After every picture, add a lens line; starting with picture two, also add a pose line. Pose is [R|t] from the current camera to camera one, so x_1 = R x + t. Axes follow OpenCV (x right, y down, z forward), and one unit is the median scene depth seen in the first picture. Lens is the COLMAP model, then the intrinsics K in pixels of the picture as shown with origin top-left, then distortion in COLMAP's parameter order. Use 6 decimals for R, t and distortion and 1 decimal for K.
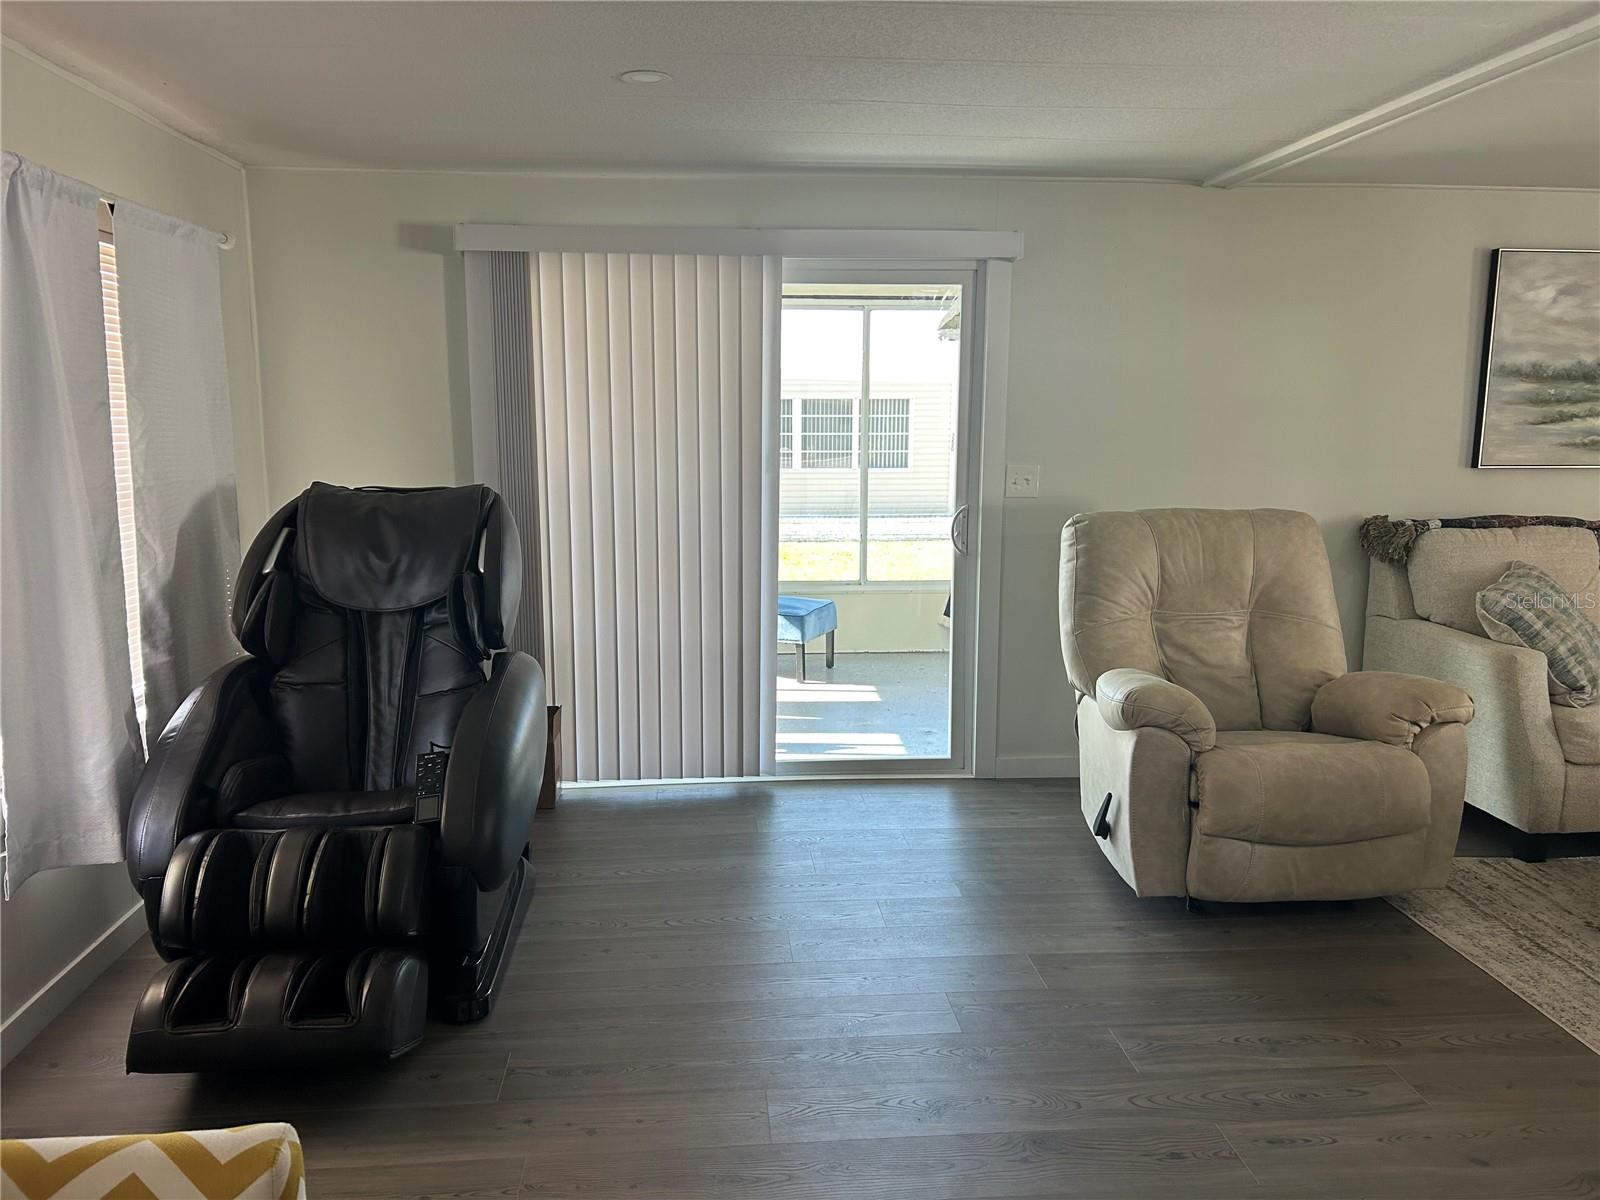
lens RADIAL K [[1214.4, 0, 791.8], [0, 1214.4, 606.9], [0, 0, 1]] dist [0.112524, -0.143468]
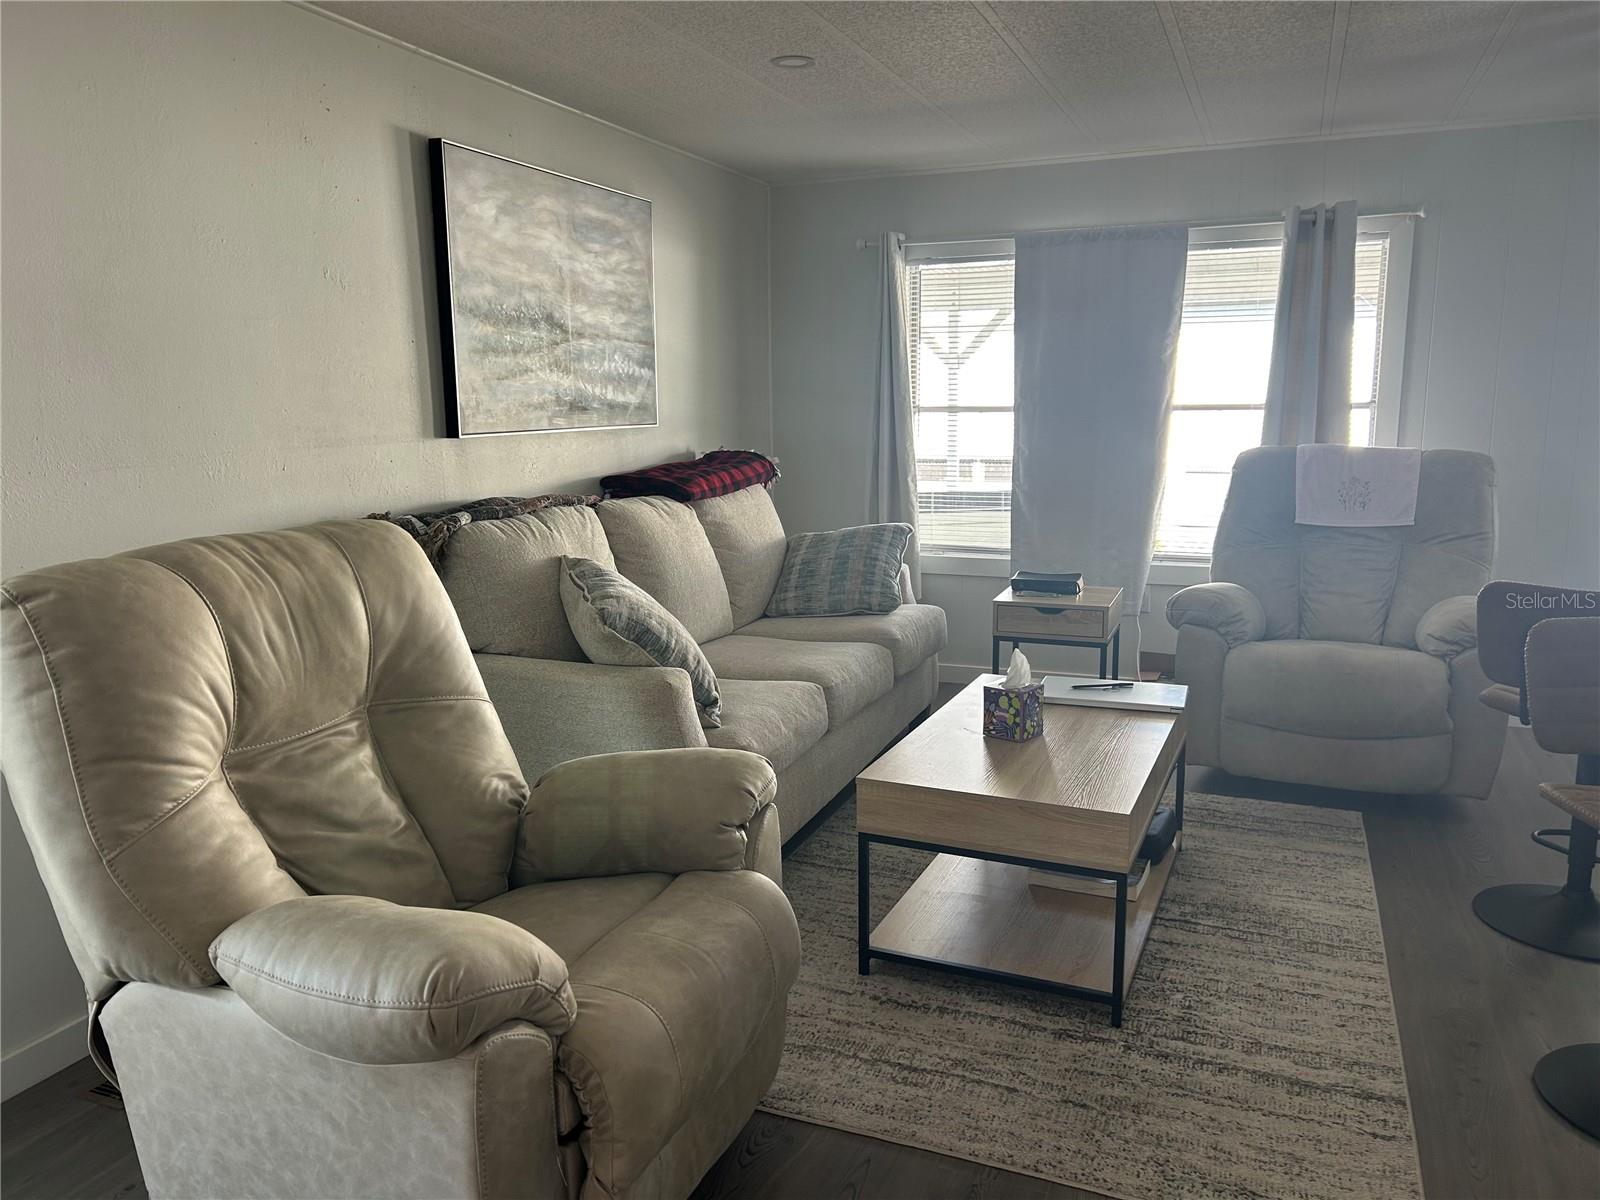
lens RADIAL K [[1195.8, 0, 784.1], [0, 1195.8, 605.4], [0, 0, 1]] dist [0.064358, -0.094538]
pose [[0.454425, -0.167460, 0.874903, -0.010140], [0.155343, 0.982018, 0.107277, -0.065819], [-0.877135, 0.087161, 0.472268, 0.538418]]
